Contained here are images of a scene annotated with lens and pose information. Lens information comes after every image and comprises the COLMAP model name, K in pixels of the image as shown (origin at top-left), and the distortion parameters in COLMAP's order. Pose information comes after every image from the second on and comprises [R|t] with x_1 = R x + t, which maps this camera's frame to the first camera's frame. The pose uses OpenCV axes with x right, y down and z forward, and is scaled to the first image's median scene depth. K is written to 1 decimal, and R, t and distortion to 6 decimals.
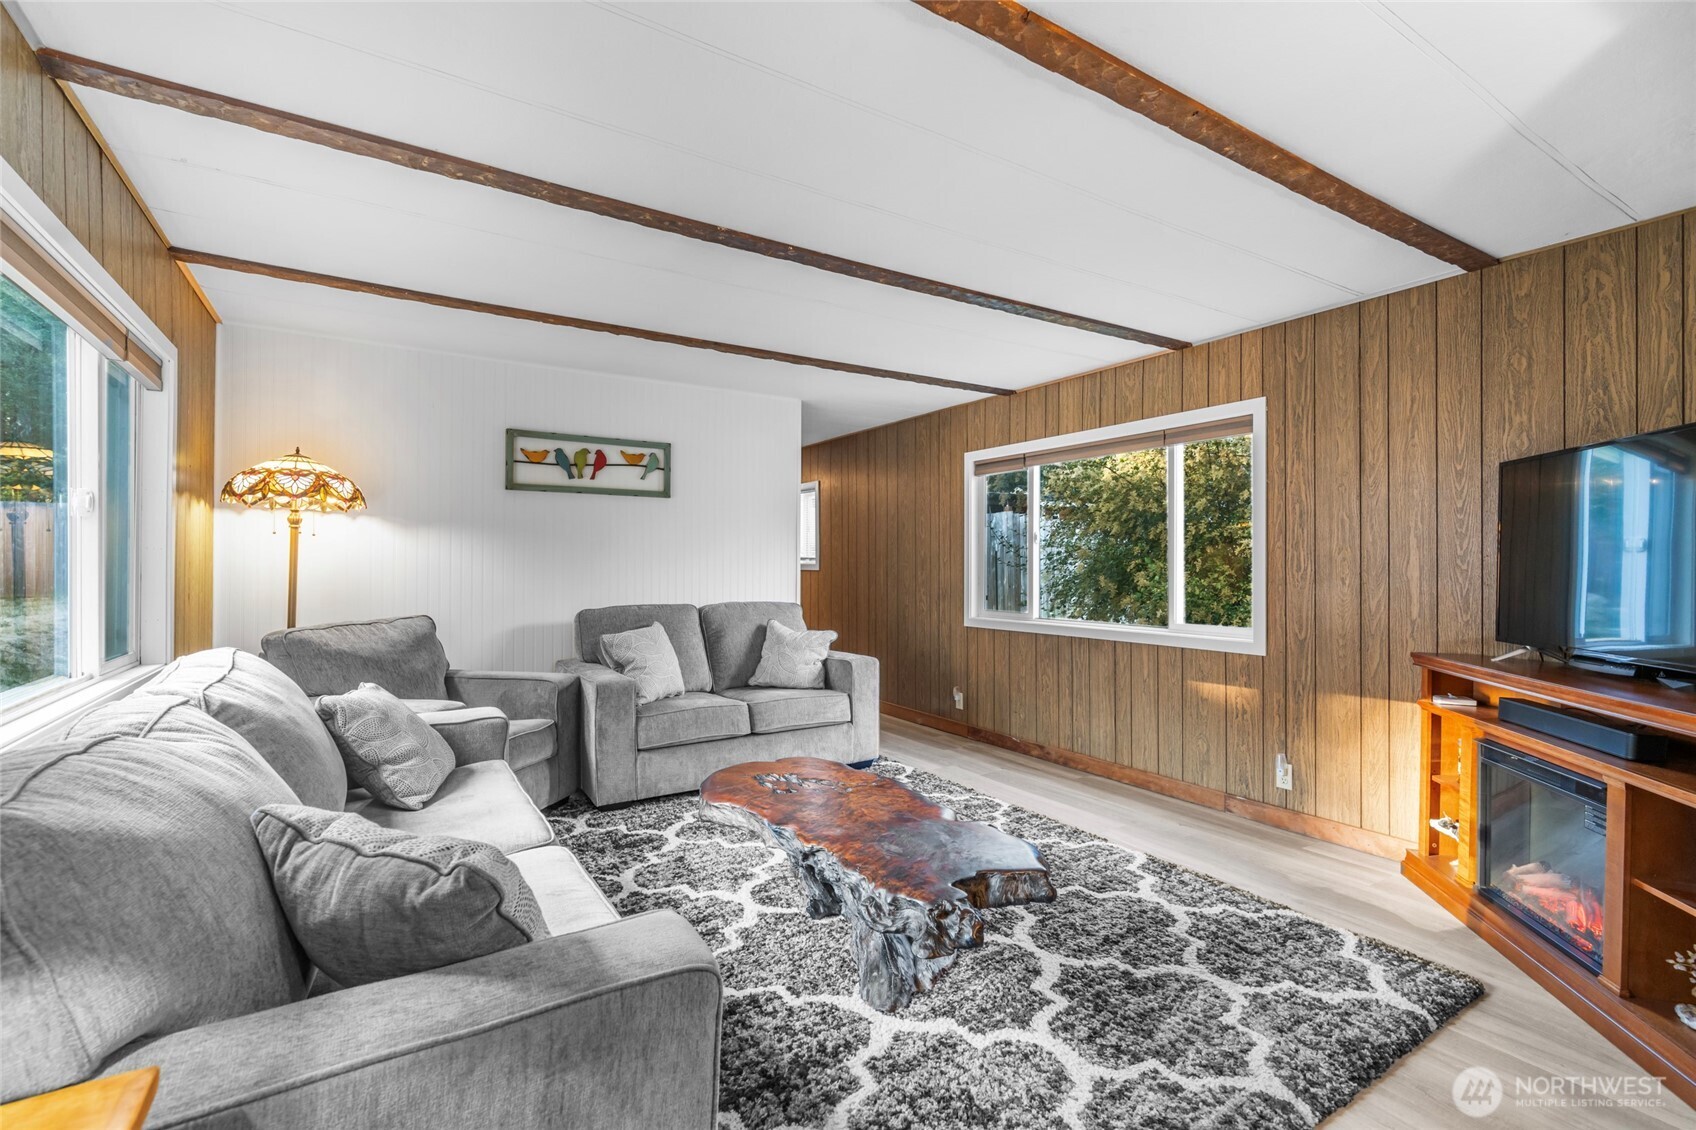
lens RADIAL K [[766.1, 0, 853.3], [0, 766.1, 564.1], [0, 0, 1]] dist [-0.004749, 0.002195]
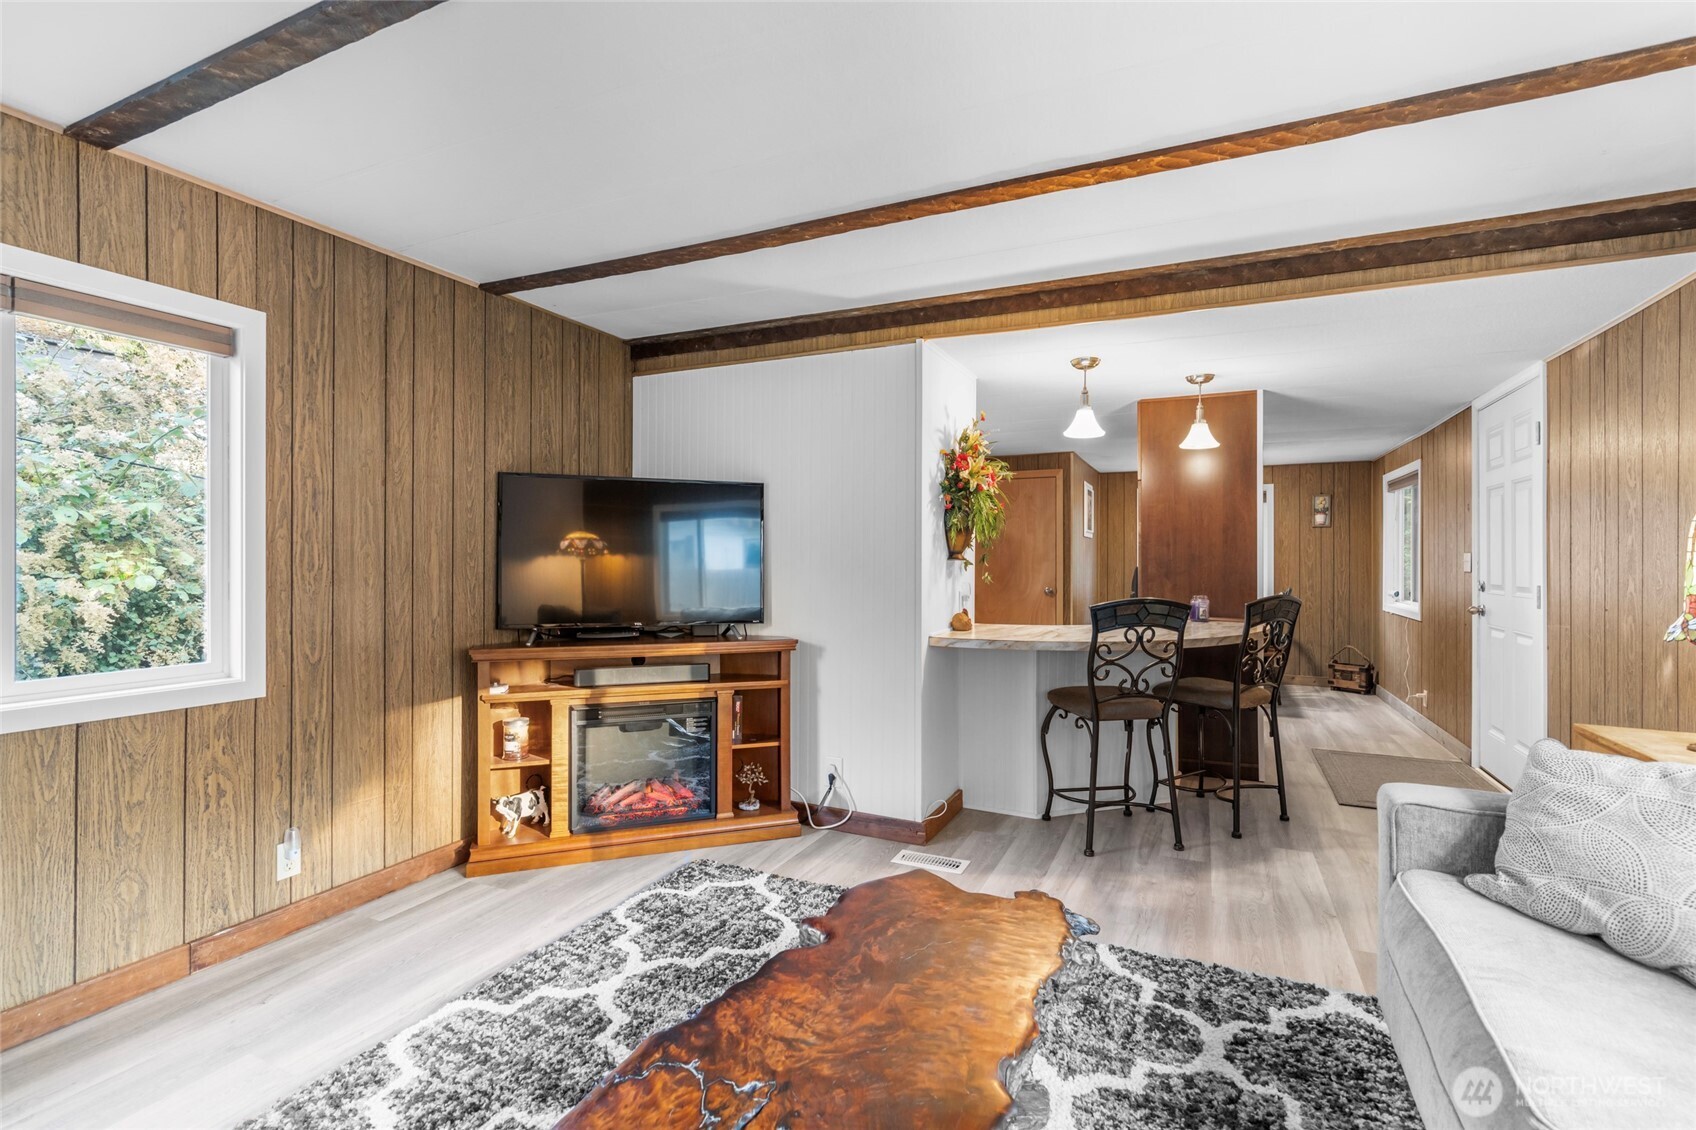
lens RADIAL K [[766.1, 0, 854.4], [0, 766.1, 563.6], [0, 0, 1]] dist [-0.004749, 0.002195]
pose [[-0.544804, -0.005604, 0.838545, -0.322496], [-0.006391, 0.999976, 0.002531, -0.002607], [-0.838539, -0.003980, -0.544827, 0.964052]]
